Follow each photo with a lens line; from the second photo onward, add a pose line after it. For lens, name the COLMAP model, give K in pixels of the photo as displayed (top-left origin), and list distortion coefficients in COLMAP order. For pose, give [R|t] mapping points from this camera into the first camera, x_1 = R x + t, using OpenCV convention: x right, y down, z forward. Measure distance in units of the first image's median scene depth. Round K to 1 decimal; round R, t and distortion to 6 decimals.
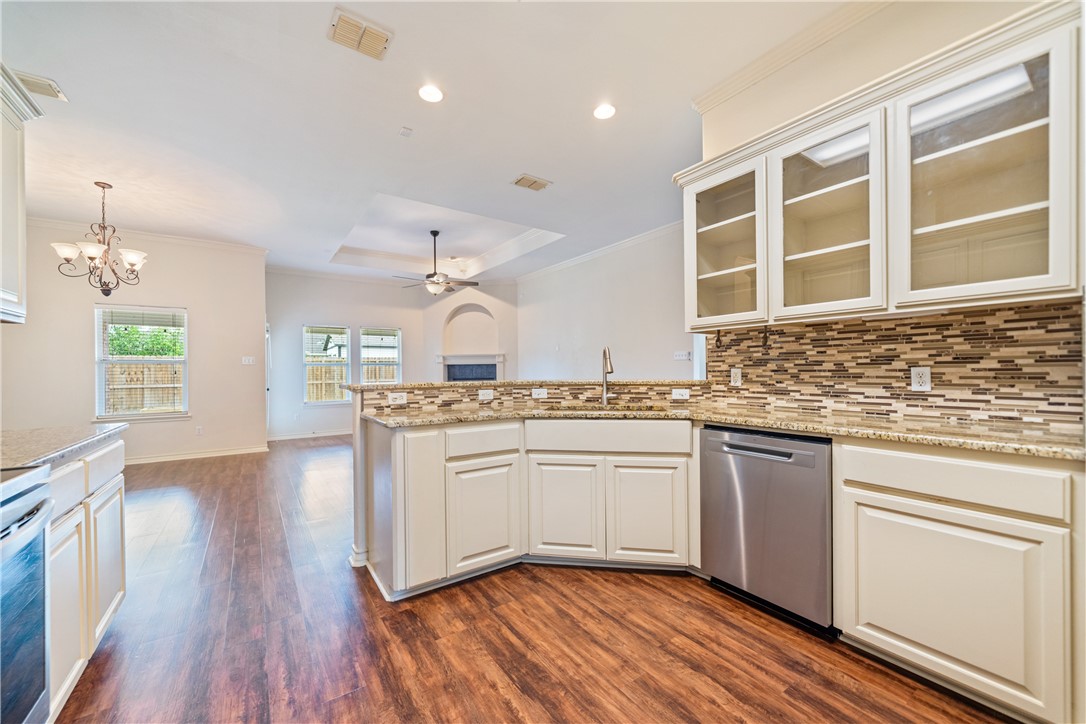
lens RADIAL K [[418.1, 0, 542.2], [0, 418.1, 370.4], [0, 0, 1]] dist [-0.000373, -0.000201]
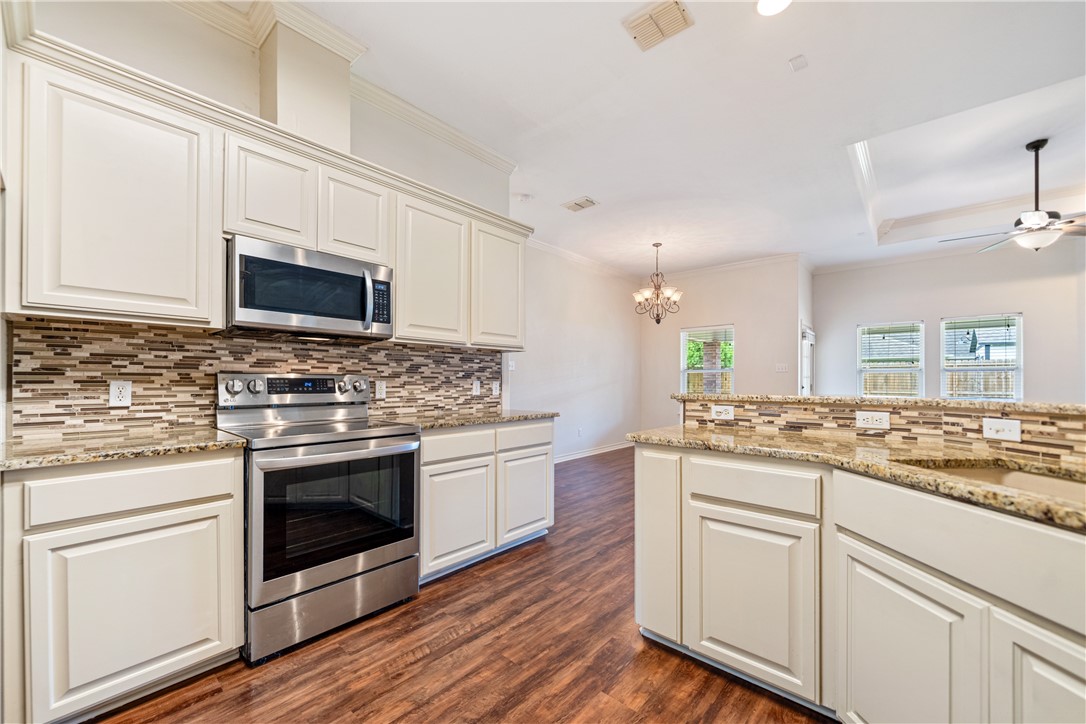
lens RADIAL K [[427.0, 0, 547.3], [0, 427.0, 379.7], [0, 0, 1]] dist [0.000006, -0.000065]
pose [[0.242191, 0.007750, -0.970198, 0.392710], [-0.002628, 0.999970, 0.007332, -0.002935], [0.970225, 0.000774, 0.242204, 0.467435]]
